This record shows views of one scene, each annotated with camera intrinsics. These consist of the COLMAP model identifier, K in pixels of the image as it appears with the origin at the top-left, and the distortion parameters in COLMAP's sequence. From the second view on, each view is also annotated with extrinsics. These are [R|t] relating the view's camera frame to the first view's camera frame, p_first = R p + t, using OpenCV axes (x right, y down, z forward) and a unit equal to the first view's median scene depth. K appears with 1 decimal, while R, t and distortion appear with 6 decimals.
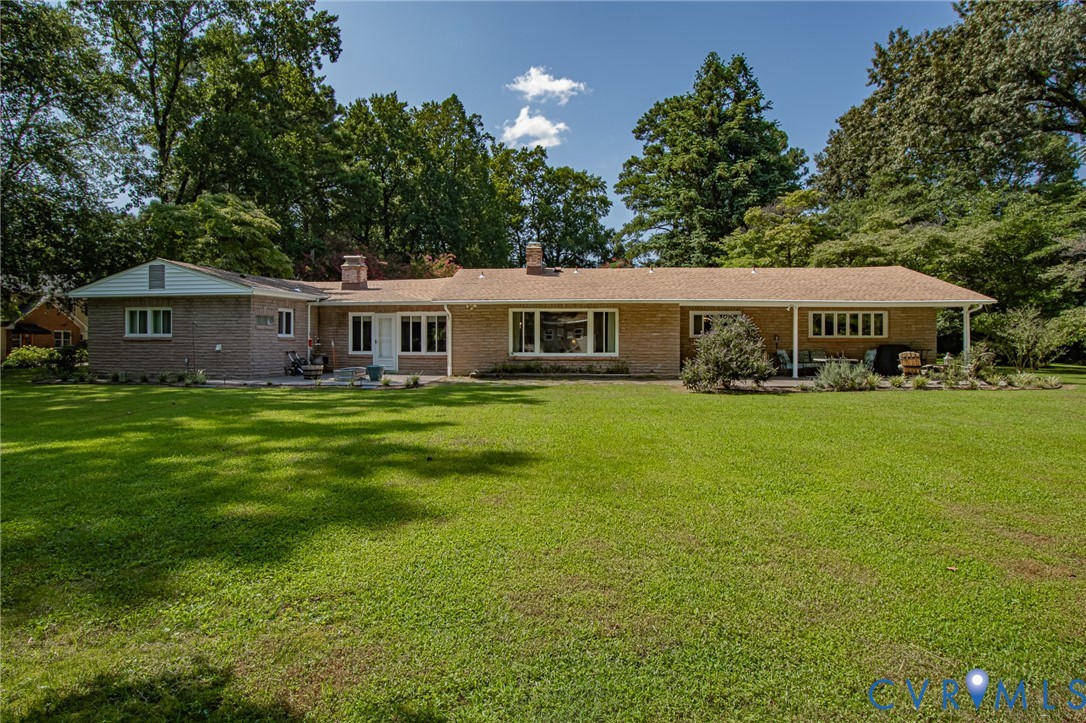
lens RADIAL K [[662.2, 0, 541.7], [0, 662.2, 365.8], [0, 0, 1]] dist [-0.003775, -0.002488]
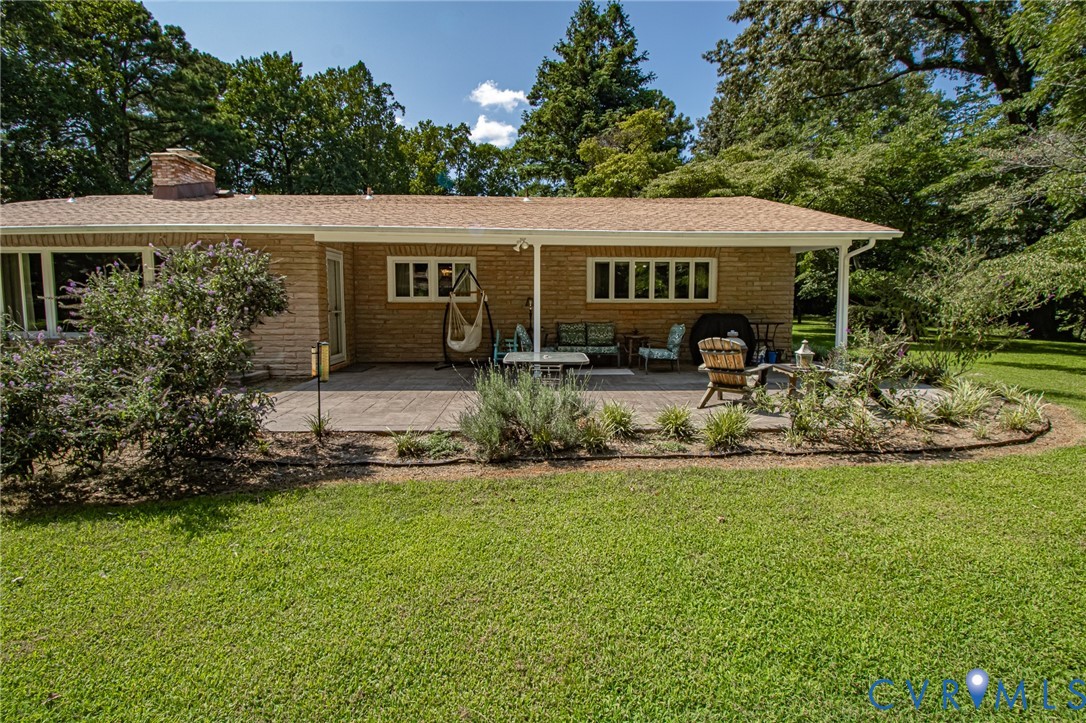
lens RADIAL K [[510.7, 0, 547.0], [0, 510.7, 364.2], [0, 0, 1]] dist [-0.011483, -0.009080]
pose [[0.997866, -0.006417, 0.064972, 0.159235], [0.000999, 0.996543, 0.083078, -0.011851], [-0.065280, -0.082836, 0.994423, 0.254683]]
